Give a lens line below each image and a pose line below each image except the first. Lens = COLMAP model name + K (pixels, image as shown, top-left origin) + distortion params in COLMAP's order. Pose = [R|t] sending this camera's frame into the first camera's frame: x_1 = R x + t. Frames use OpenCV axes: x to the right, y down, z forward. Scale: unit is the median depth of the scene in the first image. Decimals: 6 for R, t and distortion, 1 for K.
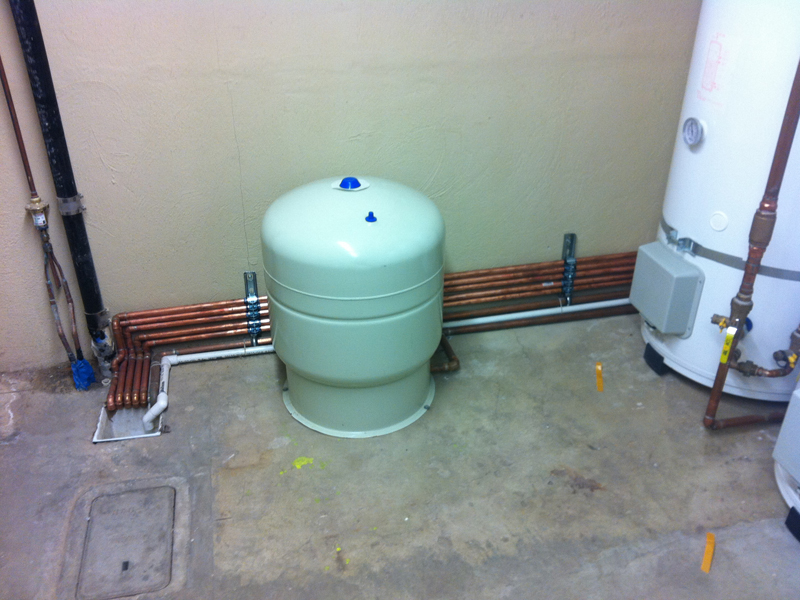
lens RADIAL K [[777.7, 0, 403.1], [0, 777.7, 307.1], [0, 0, 1]] dist [0.052525, 0.000000]
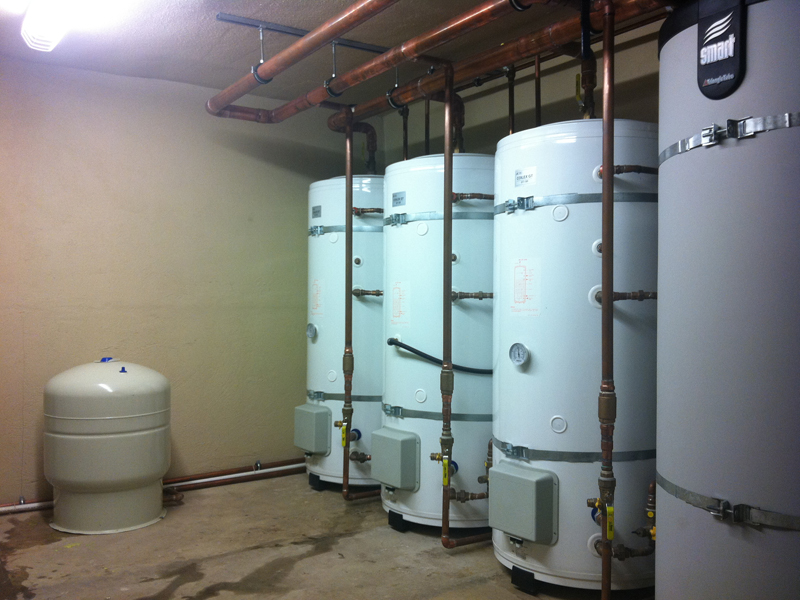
lens RADIAL K [[777.7, 0, 378.1], [0, 777.7, 319.8], [0, 0, 1]] dist [0.052525, 0.000000]
pose [[0.943553, -0.011658, 0.331016, -0.070506], [0.162975, 0.886373, -0.433339, 0.525283], [-0.288351, 0.462826, 0.838240, -0.517163]]
